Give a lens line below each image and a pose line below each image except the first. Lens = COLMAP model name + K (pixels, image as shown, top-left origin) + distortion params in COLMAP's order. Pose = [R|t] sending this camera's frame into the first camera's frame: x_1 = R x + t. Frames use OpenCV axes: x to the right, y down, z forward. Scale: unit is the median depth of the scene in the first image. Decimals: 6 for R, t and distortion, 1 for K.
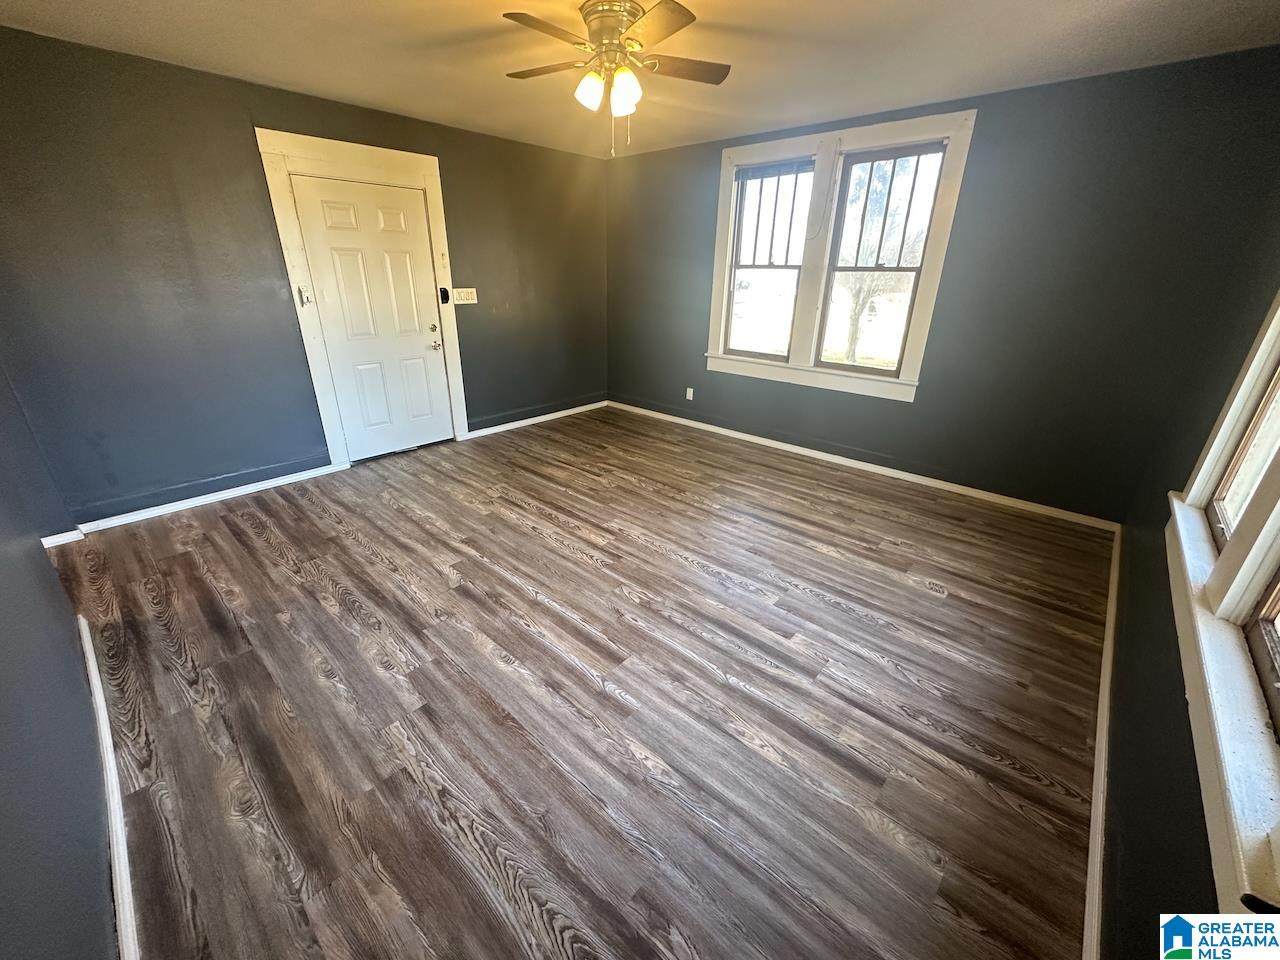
lens RADIAL K [[511.3, 0, 640.6], [0, 511.3, 480.0], [0, 0, 1]] dist [-0.000290, 0.000489]
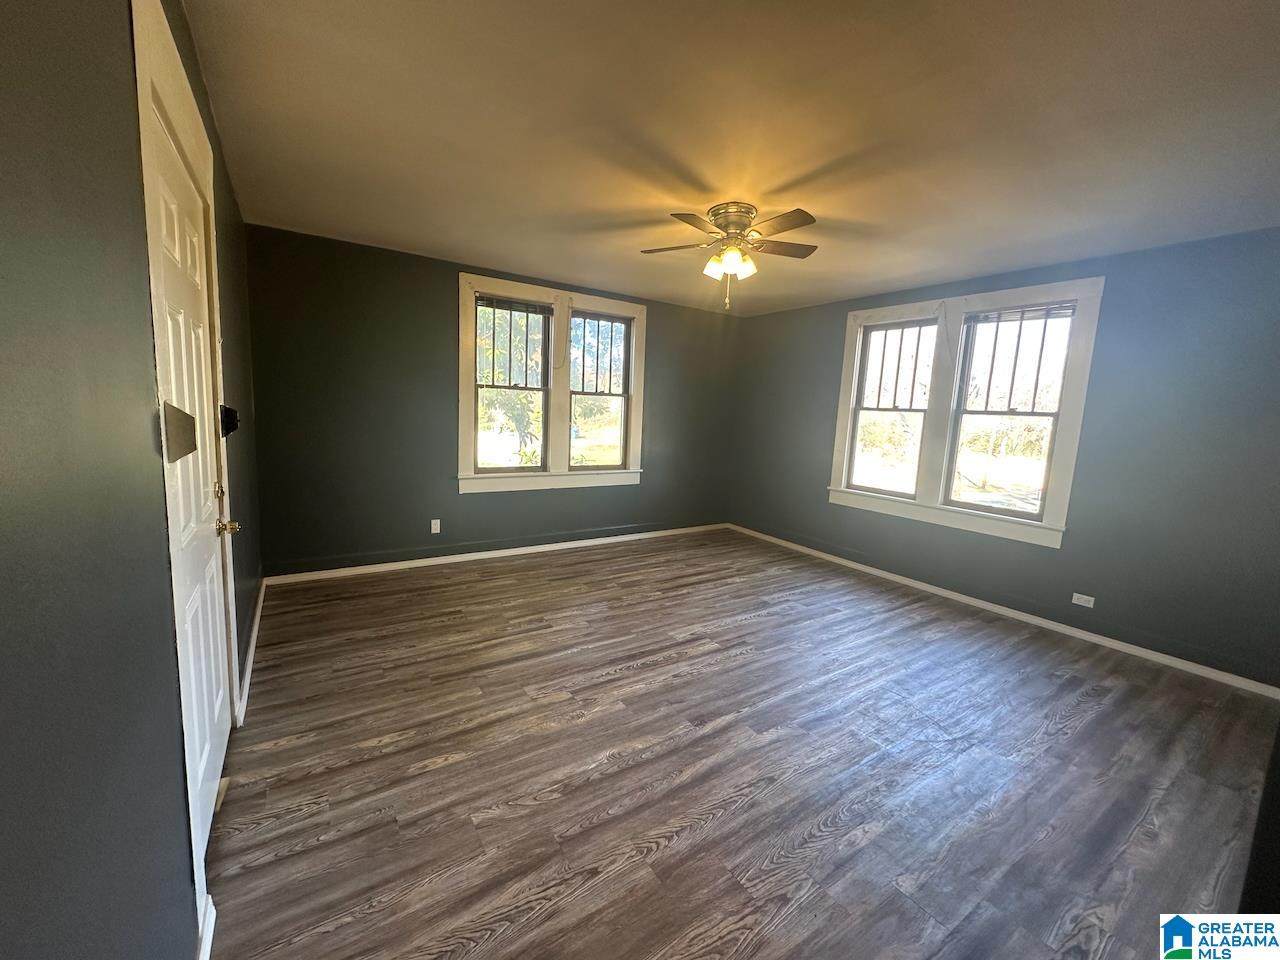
lens RADIAL K [[511.3, 0, 640.6], [0, 511.3, 480.0], [0, 0, 1]] dist [-0.000290, 0.000489]
pose [[0.242846, -0.134474, 0.960699, -1.053651], [0.333038, 0.941710, 0.047631, -0.288722], [-0.911105, 0.308382, 0.273476, 0.761166]]
